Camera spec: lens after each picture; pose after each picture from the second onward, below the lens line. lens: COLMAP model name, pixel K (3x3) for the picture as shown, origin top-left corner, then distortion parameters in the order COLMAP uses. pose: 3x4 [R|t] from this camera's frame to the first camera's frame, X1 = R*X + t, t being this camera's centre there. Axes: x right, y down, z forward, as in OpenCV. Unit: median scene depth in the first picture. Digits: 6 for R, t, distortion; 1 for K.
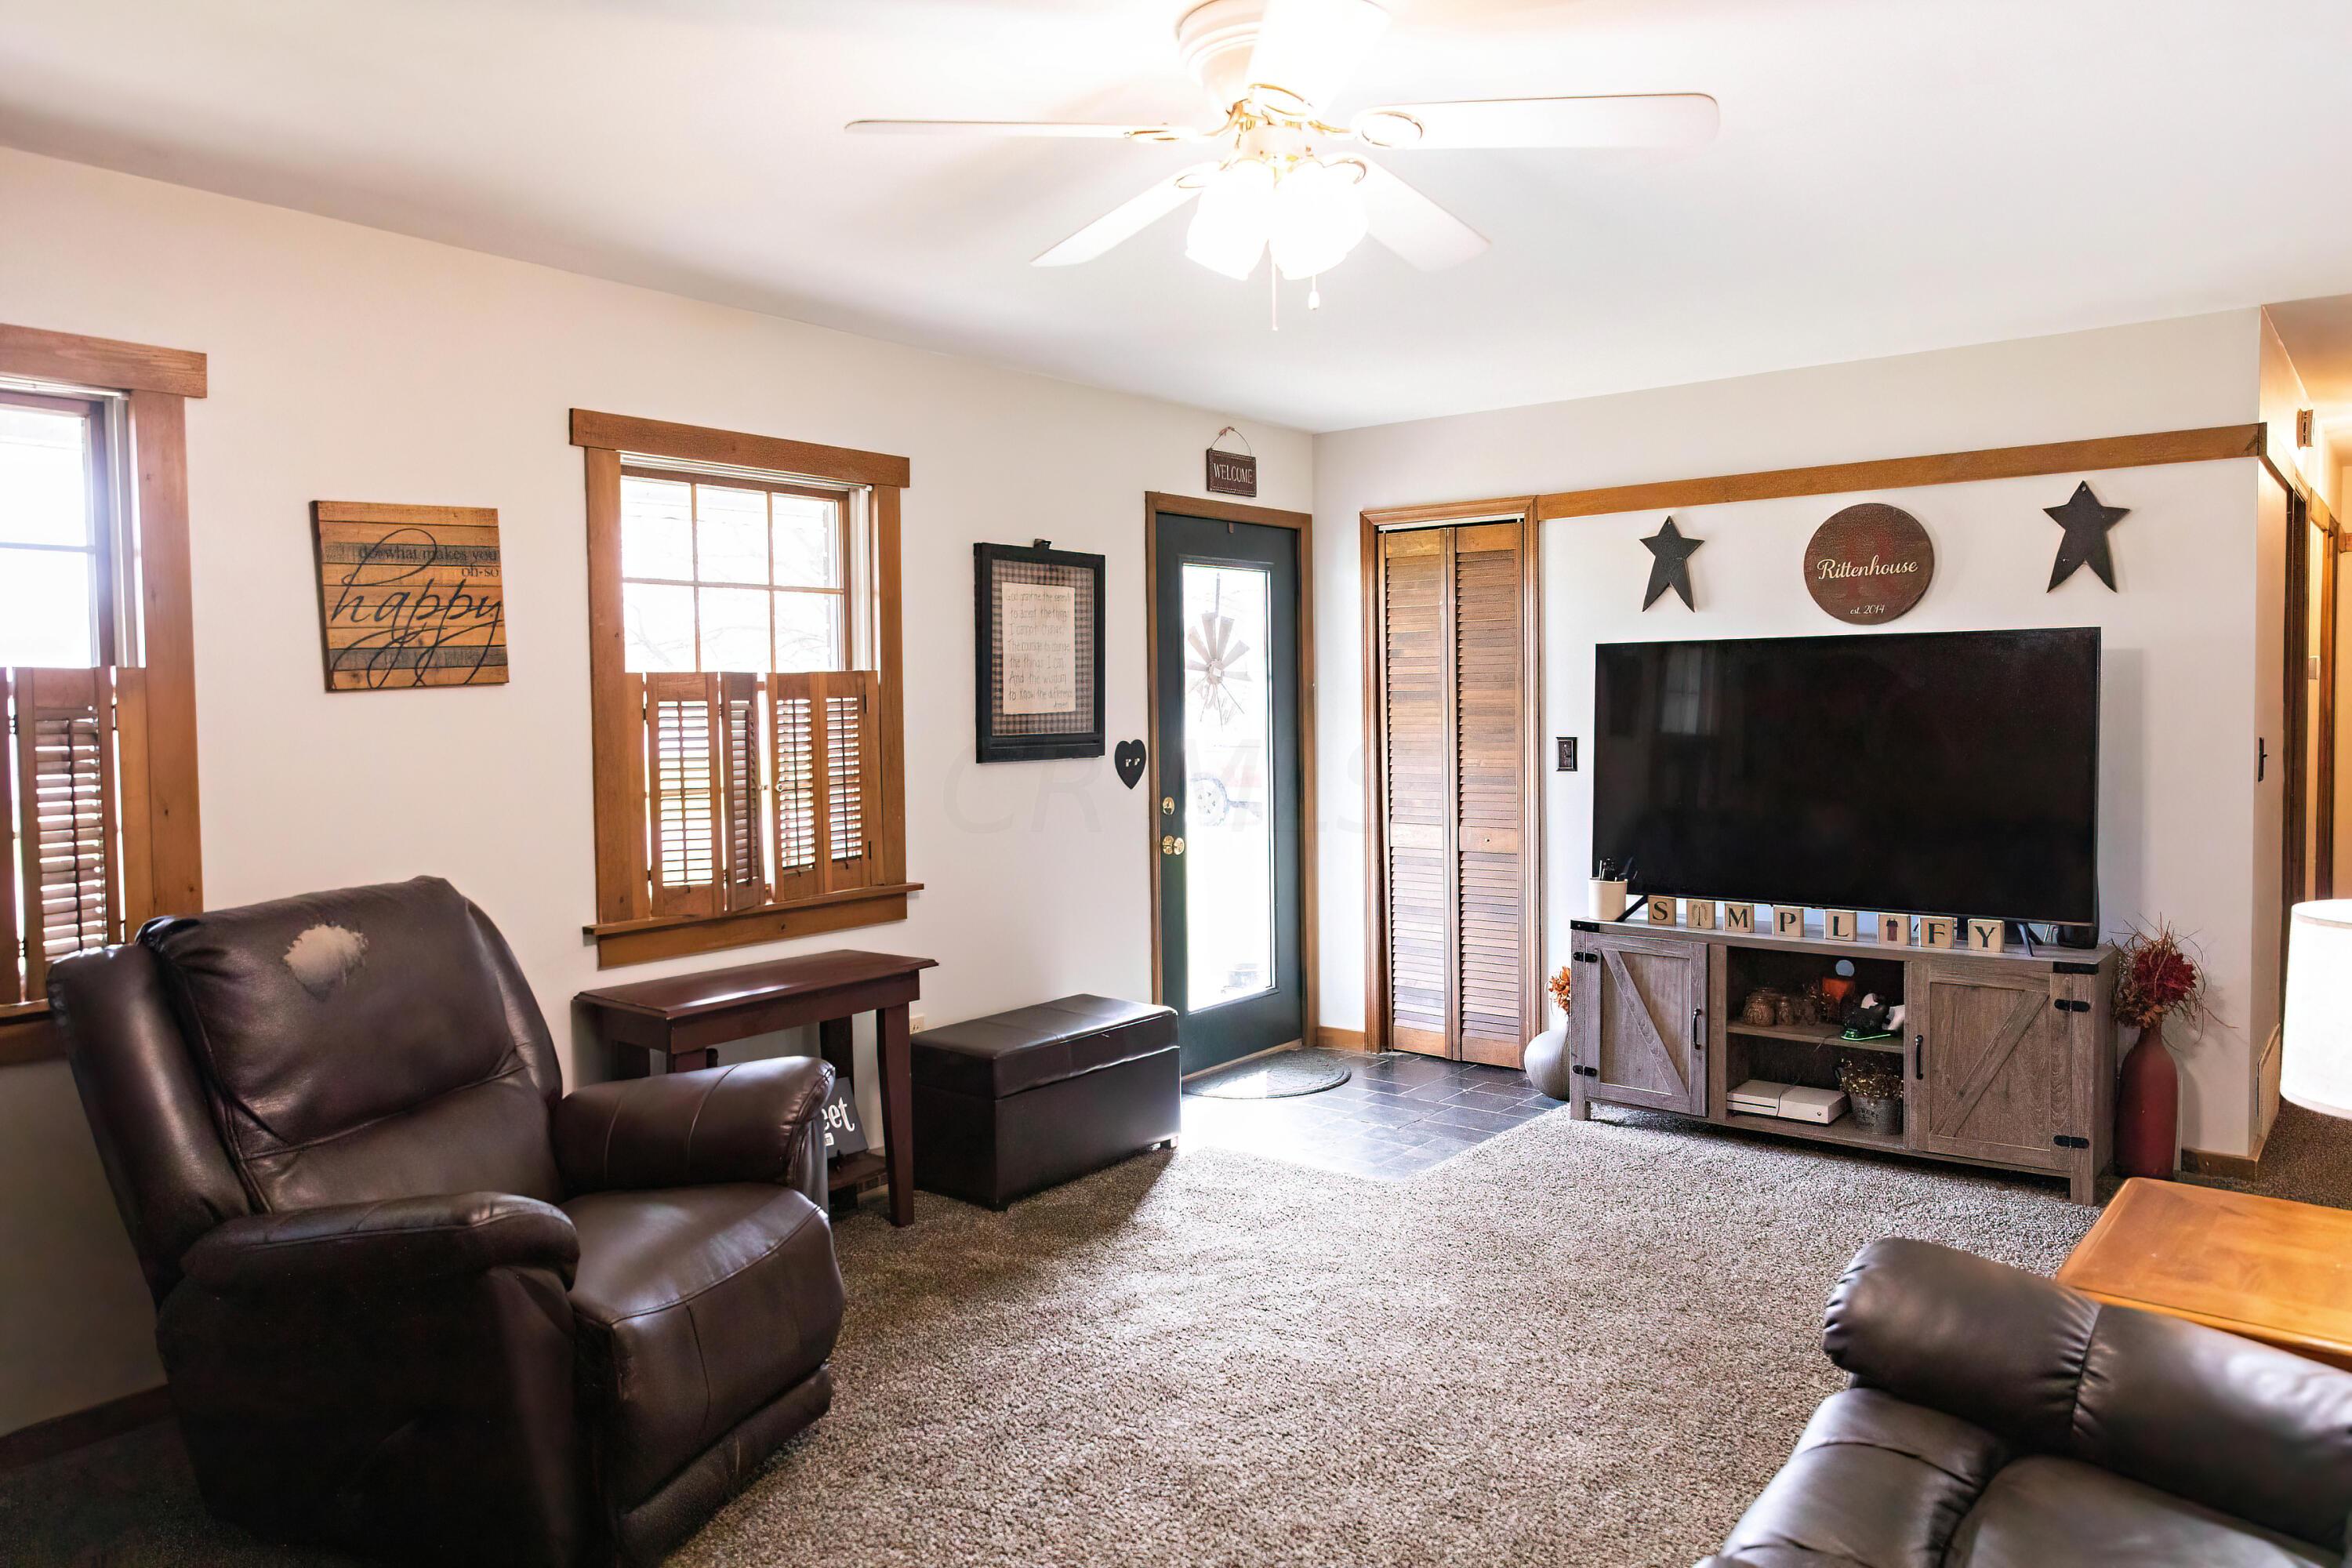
lens RADIAL K [[1576.4, 0, 1172.5], [0, 1576.4, 767.1], [0, 0, 1]] dist [0.006823, -0.001017]
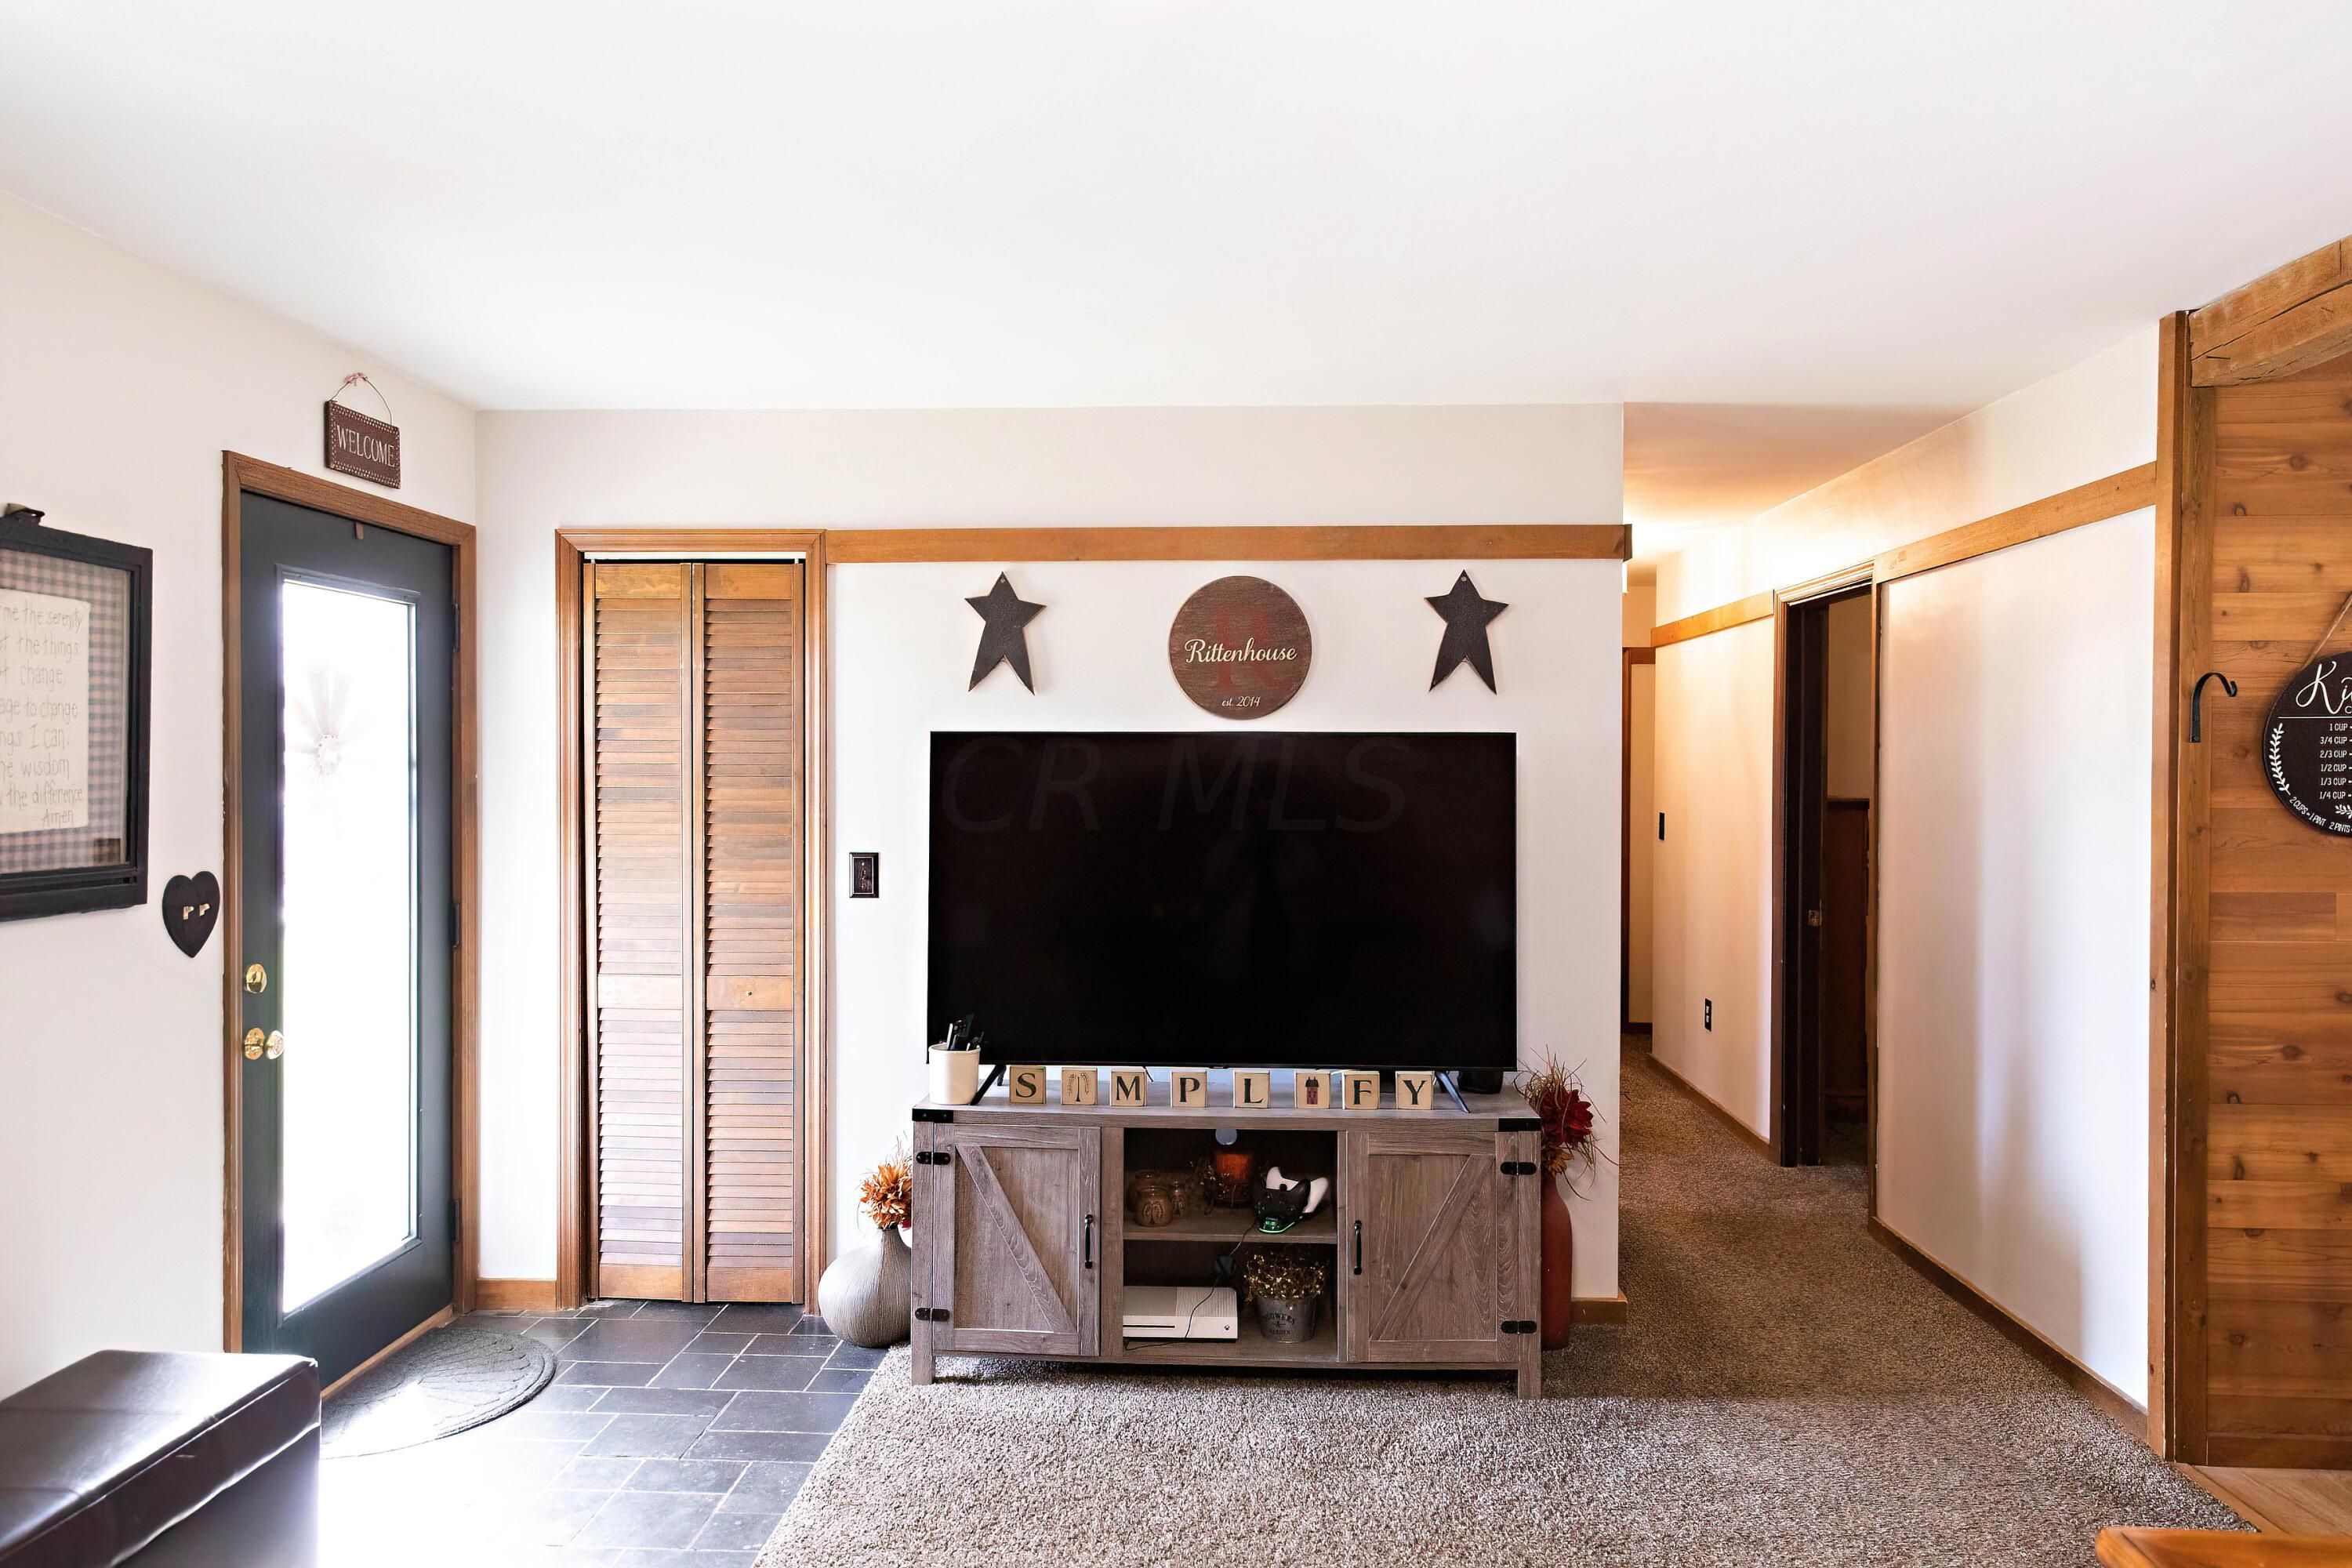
lens RADIAL K [[1572.5, 0, 1176.0], [0, 1572.5, 784.0], [0, 0, 1]] dist [0.014567, -0.002627]
pose [[0.814711, 0.010222, 0.579776, -0.070168], [0.011404, 0.999369, -0.033644, -0.026464], [-0.579754, 0.034021, 0.814081, 0.321689]]
